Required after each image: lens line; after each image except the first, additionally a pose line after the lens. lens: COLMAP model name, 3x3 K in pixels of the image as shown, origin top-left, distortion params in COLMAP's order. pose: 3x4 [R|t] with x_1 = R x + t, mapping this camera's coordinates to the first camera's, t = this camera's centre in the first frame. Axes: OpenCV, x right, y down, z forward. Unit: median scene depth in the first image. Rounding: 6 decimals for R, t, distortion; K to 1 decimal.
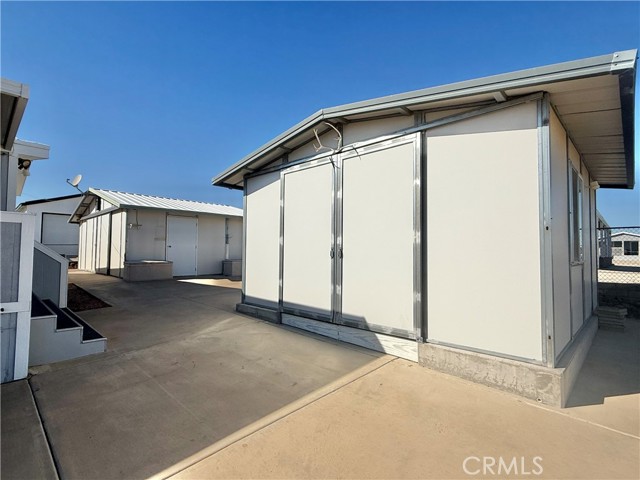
lens RADIAL K [[325.1, 0, 320.1], [0, 325.1, 239.0], [0, 0, 1]] dist [-0.001868, -0.000438]
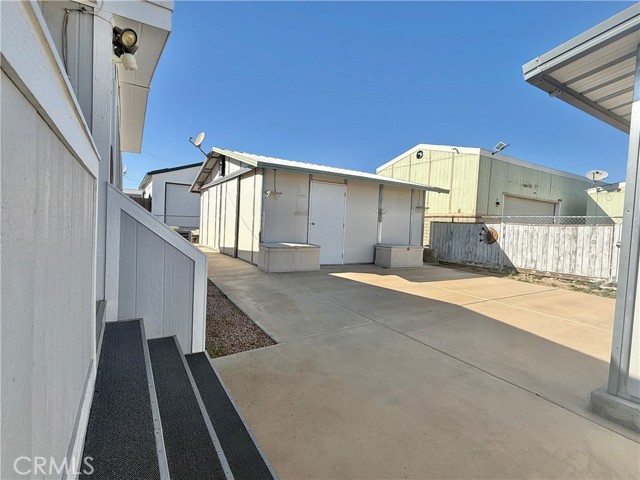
lens RADIAL K [[325.1, 0, 319.5], [0, 325.1, 239.1], [0, 0, 1]] dist [-0.001868, -0.000438]
pose [[0.963392, 0.045579, -0.264196, -0.229574], [-0.025534, 0.996562, 0.078814, -0.000177], [0.266880, -0.069183, 0.961243, 0.273949]]
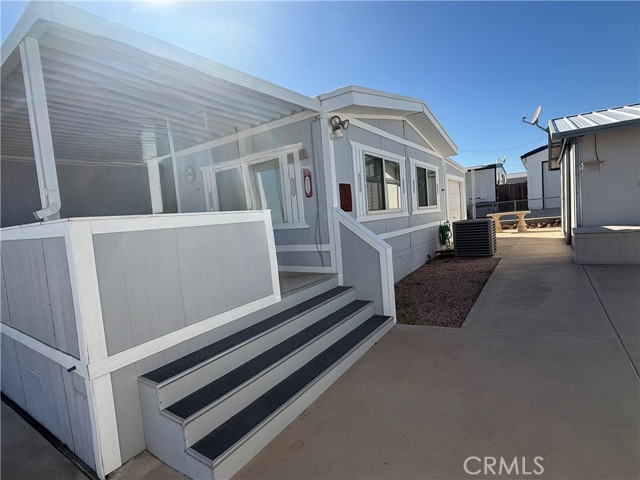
lens RADIAL K [[325.1, 0, 320.4], [0, 325.1, 239.8], [0, 0, 1]] dist [-0.001868, -0.000438]
pose [[0.157493, 0.048607, -0.986323, -0.062857], [0.125058, 0.989765, 0.068745, -0.007075], [0.979570, -0.134175, 0.149802, 0.359588]]
